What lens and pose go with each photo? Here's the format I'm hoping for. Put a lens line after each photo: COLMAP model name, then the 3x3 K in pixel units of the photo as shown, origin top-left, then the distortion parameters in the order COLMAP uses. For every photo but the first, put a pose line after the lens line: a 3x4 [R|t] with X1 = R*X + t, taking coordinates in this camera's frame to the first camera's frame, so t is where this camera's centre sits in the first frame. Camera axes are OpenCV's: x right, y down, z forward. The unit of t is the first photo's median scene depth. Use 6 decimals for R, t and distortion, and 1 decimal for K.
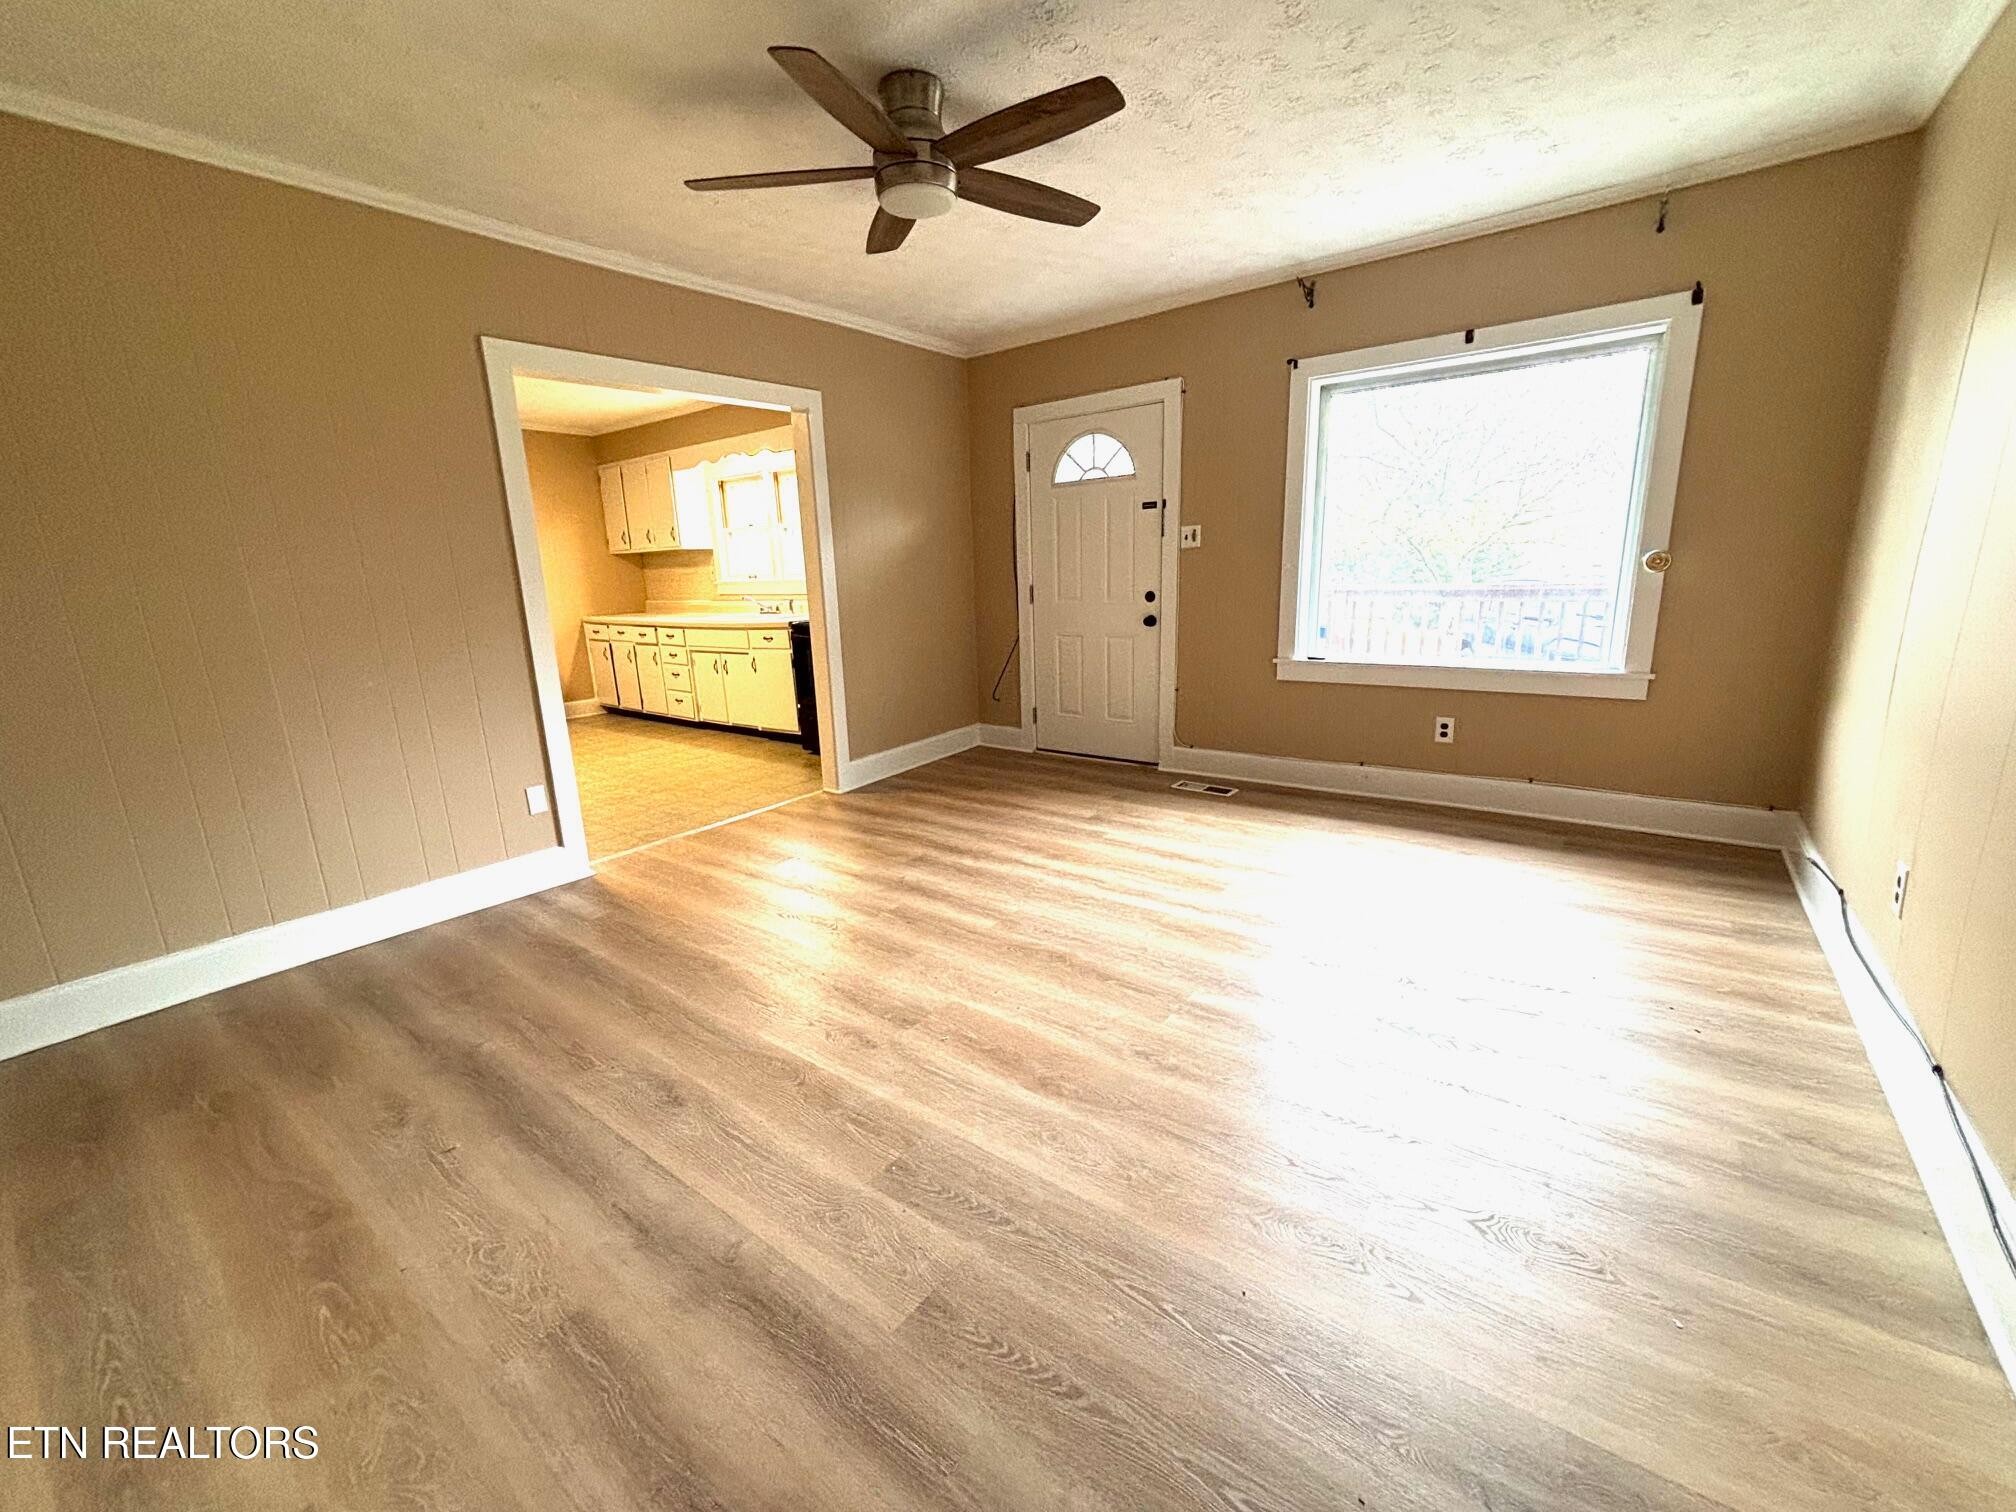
lens RADIAL K [[811.6, 0, 1006.5], [0, 811.6, 760.6], [0, 0, 1]] dist [-0.000958, -0.000353]
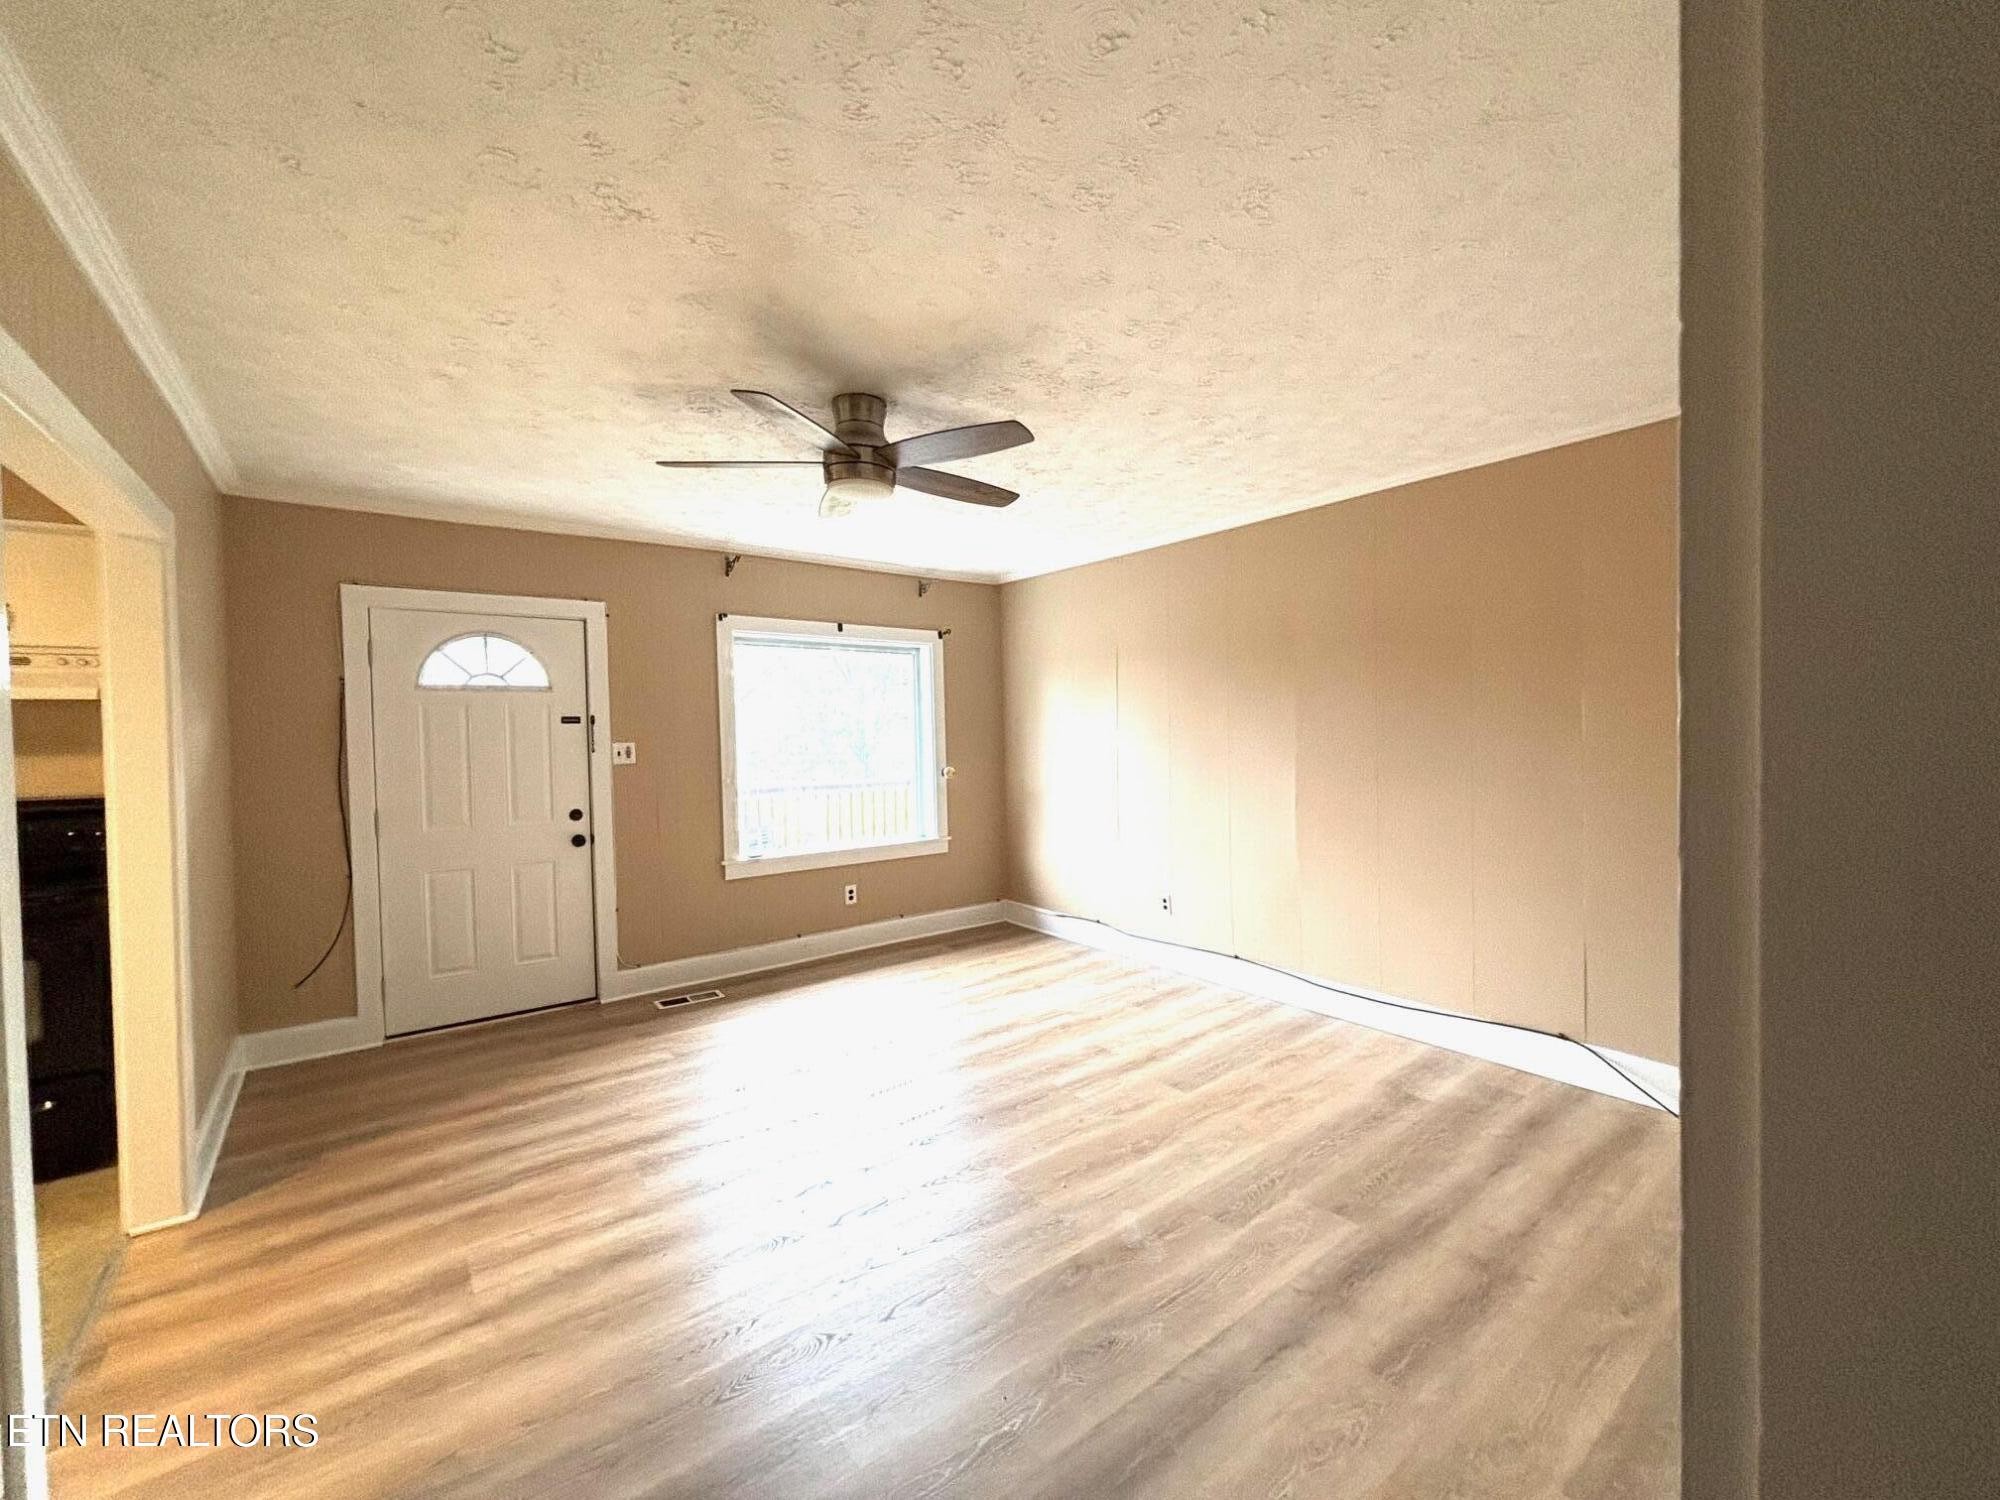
lens RADIAL K [[816.1, 0, 999.8], [0, 816.1, 744.6], [0, 0, 1]] dist [0.002819, 0.001150]
pose [[0.264286, 0.013036, 0.964356, -0.647699], [0.230013, 0.970203, -0.076151, -0.108406], [-0.936615, 0.241941, 0.253412, 0.324596]]
